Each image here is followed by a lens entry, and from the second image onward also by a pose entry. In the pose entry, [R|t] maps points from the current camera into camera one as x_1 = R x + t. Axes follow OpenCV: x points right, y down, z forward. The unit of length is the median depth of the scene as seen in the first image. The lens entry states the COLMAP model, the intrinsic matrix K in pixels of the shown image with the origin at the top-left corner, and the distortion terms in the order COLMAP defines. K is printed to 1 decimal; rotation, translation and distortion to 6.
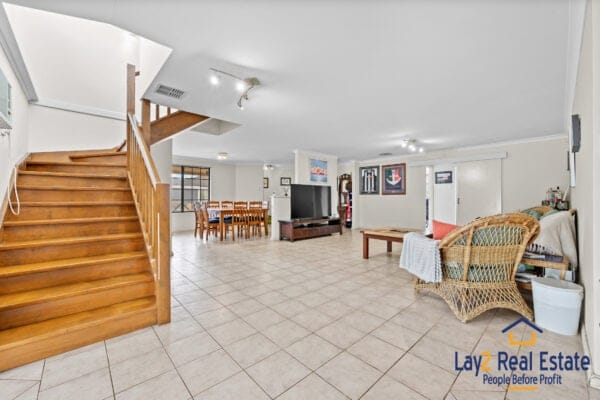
lens RADIAL K [[243.2, 0, 303.1], [0, 243.2, 198.8], [0, 0, 1]] dist [-0.002973, -0.000255]
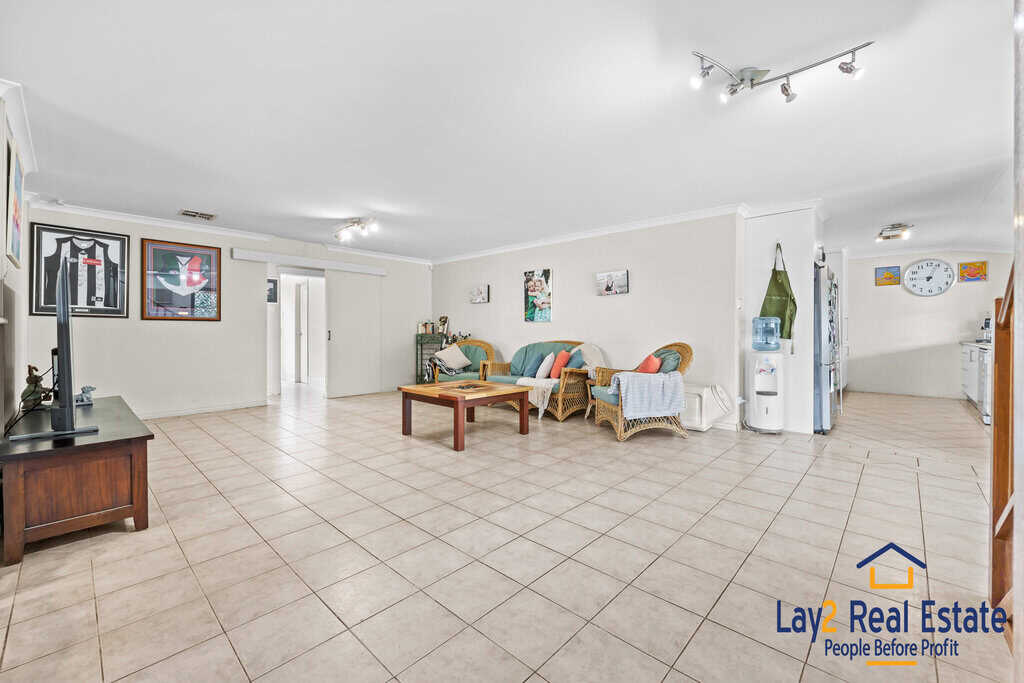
lens RADIAL K [[415.0, 0, 514.2], [0, 415.0, 334.6], [0, 0, 1]] dist [-0.002973, -0.000255]
pose [[-0.077920, -0.001154, 0.996959, -0.345728], [-0.003653, 0.999993, 0.000872, 0.002390], [-0.996953, -0.003574, -0.077924, 0.538386]]
